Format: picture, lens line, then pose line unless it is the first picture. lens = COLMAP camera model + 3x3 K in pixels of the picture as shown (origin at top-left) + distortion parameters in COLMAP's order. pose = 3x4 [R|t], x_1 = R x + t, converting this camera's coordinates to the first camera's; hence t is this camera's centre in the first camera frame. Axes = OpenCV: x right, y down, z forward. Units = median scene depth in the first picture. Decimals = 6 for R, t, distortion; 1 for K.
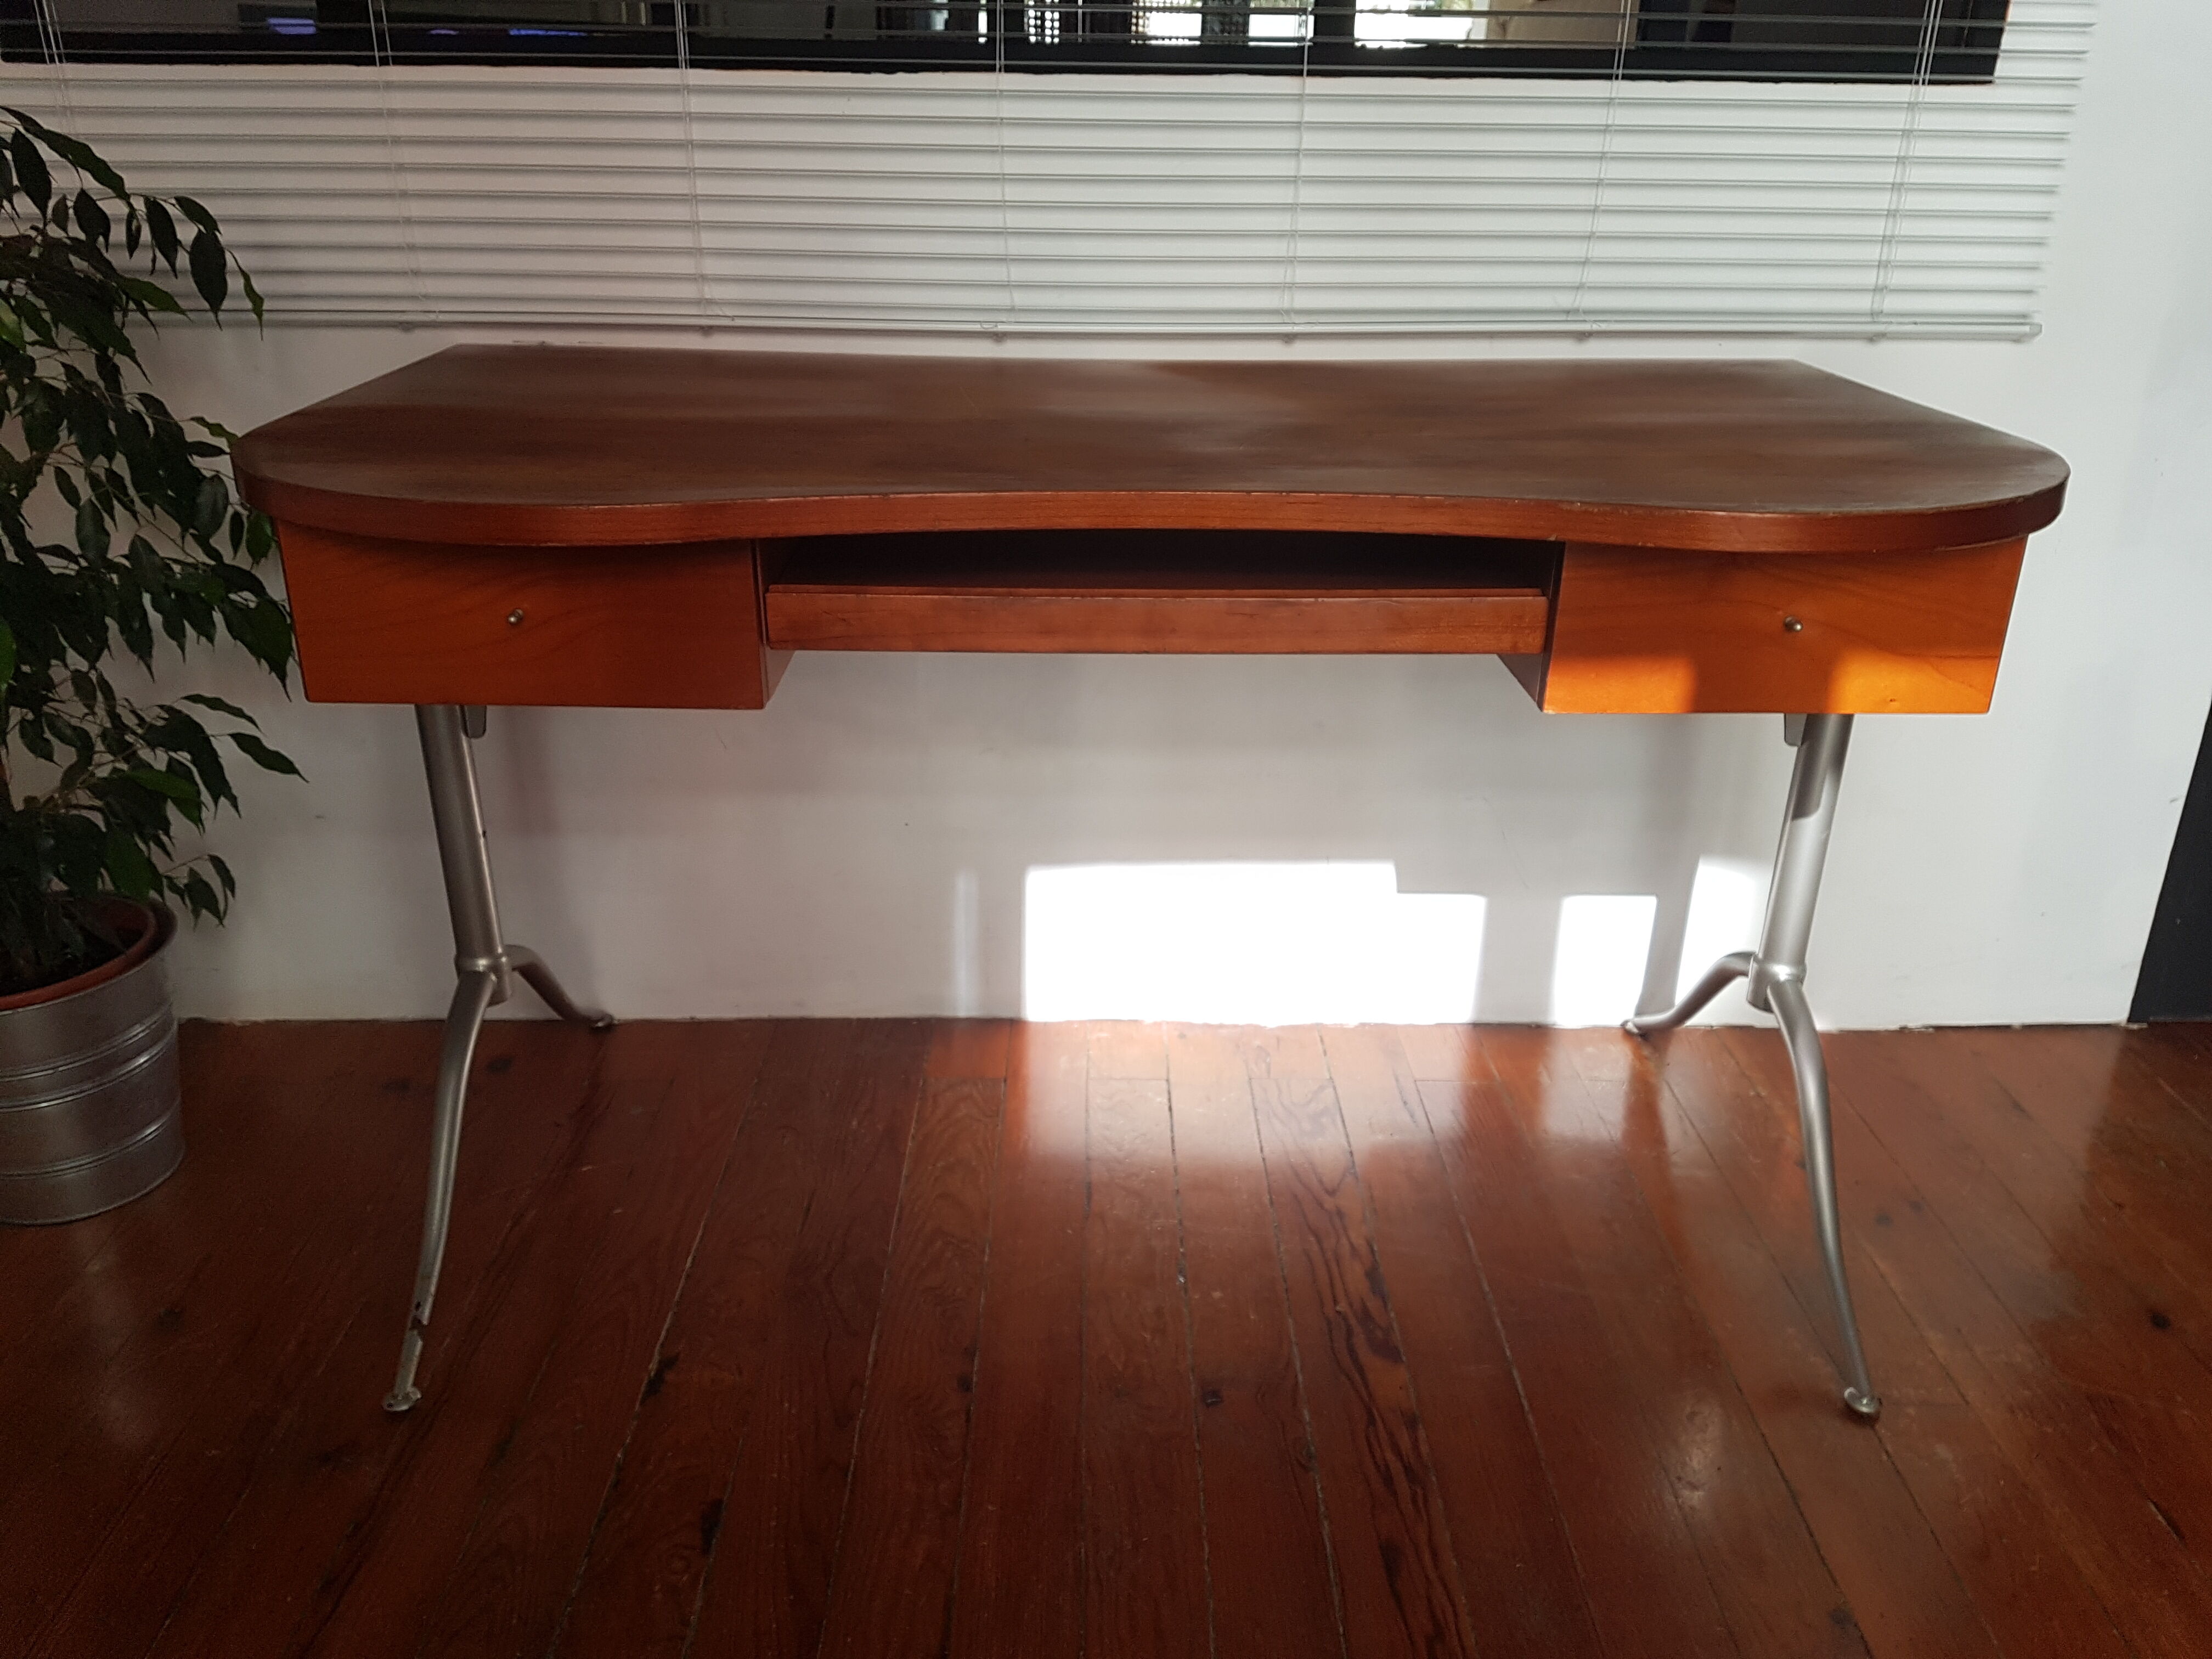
lens RADIAL K [[1671.5, 0, 1094.7], [0, 1671.5, 873.5], [0, 0, 1]] dist [0.080746, -0.112720]
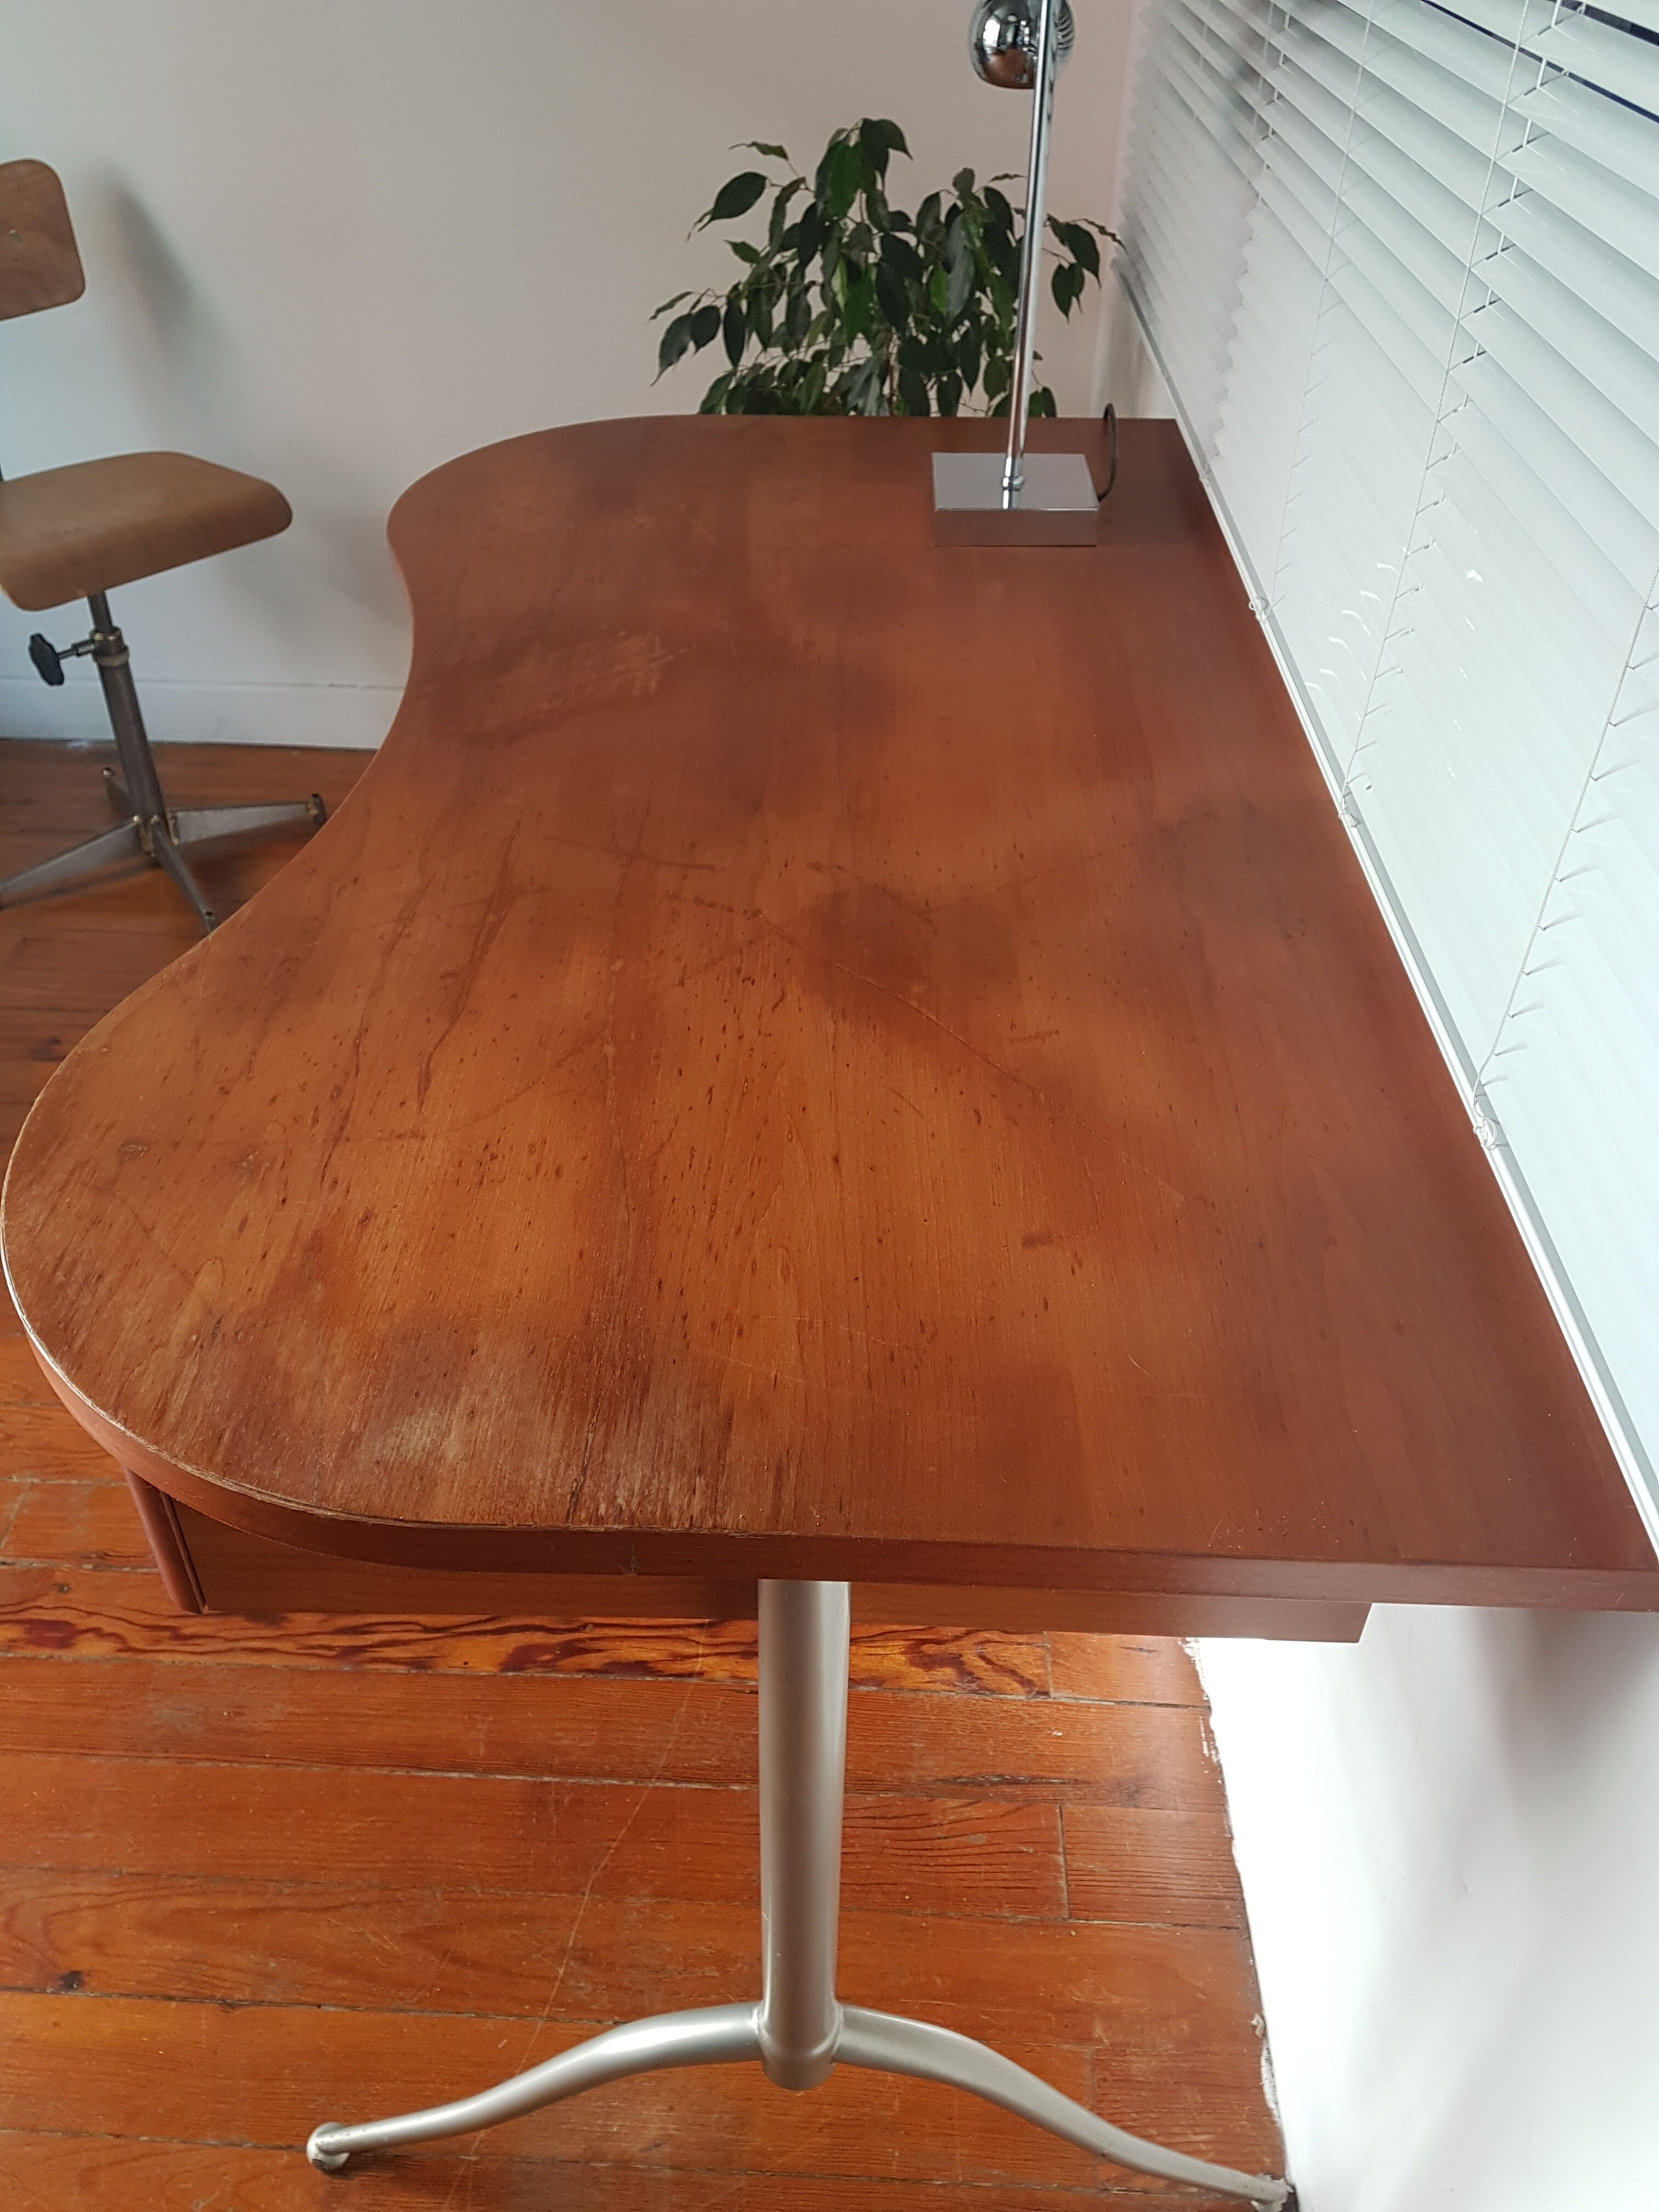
lens RADIAL K [[1699.2, 0, 835.0], [0, 1699.2, 1119.4], [0, 0, 1]] dist [0.033919, -0.053169]
pose [[-0.027909, 0.626969, -0.778544, 0.750973], [-0.429890, 0.695616, 0.575598, -0.592669], [0.902450, 0.350752, 0.250113, 0.811318]]
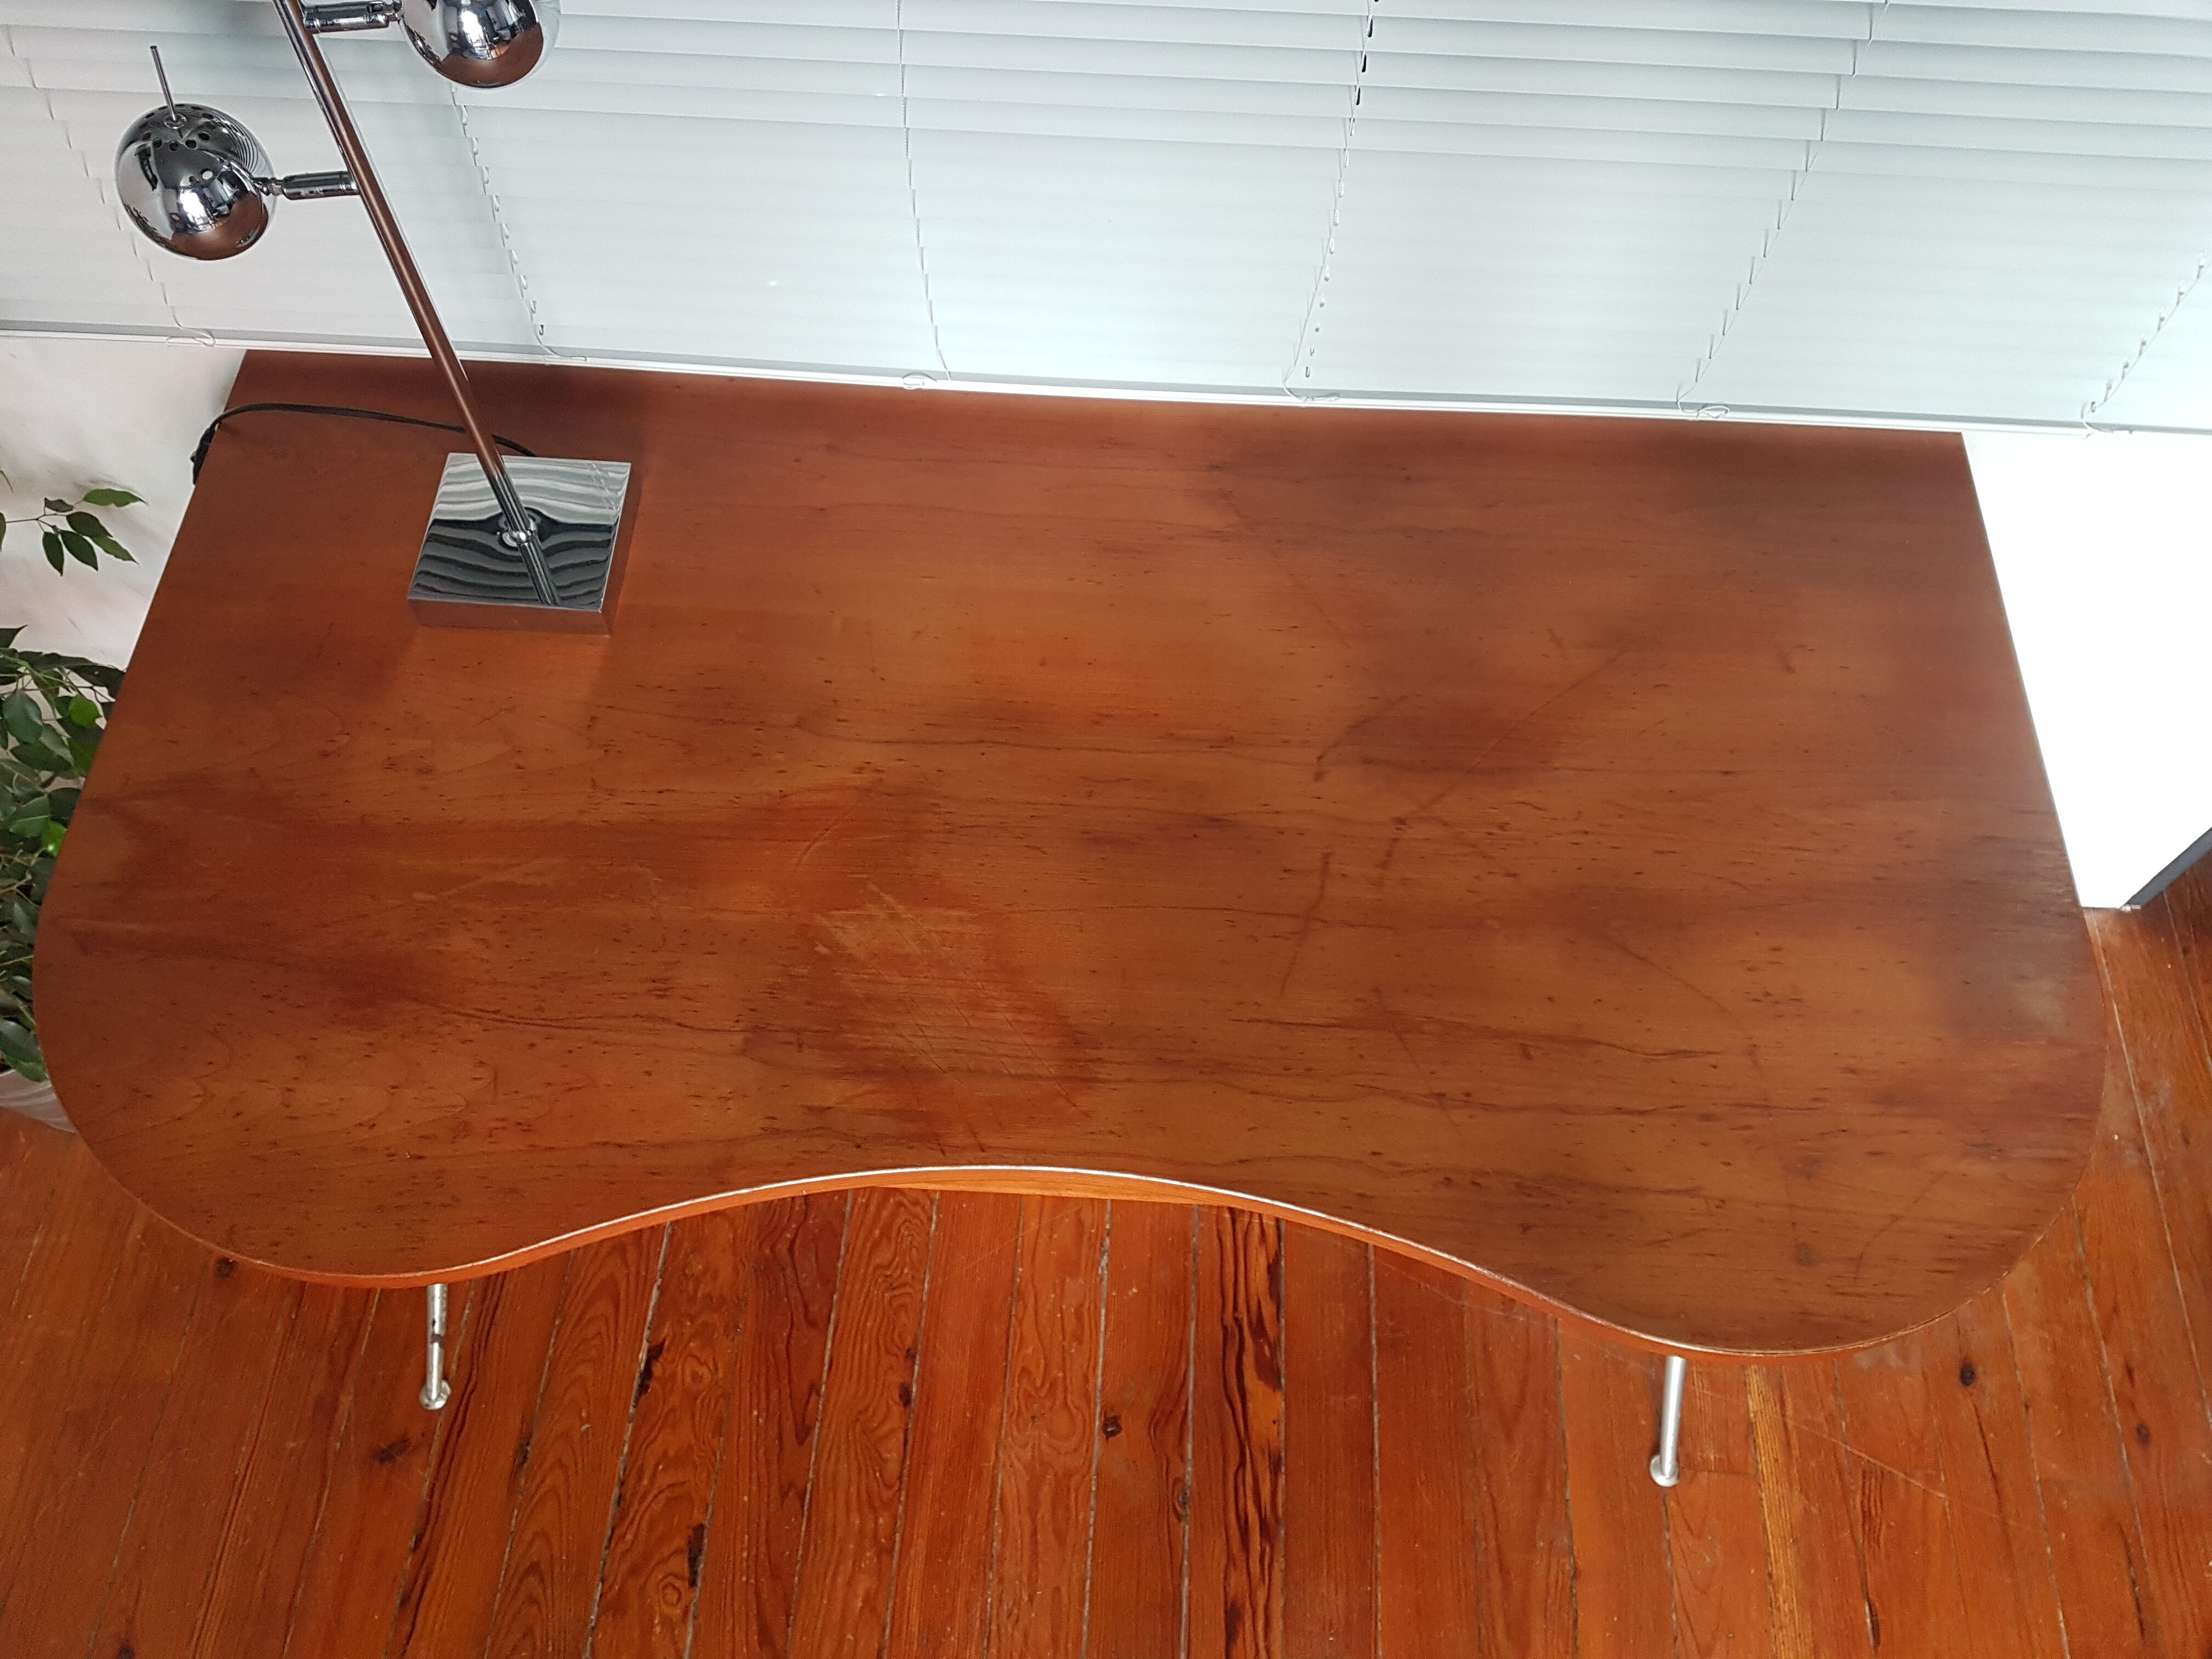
lens RADIAL K [[1669.2, 0, 1081.3], [0, 1669.2, 840.6], [0, 0, 1]] dist [0.116260, -0.175203]
pose [[0.997746, 0.059996, -0.030044, 0.057114], [-0.029958, 0.798979, 0.600612, -0.706985], [0.060039, -0.598358, 0.798976, 0.285989]]
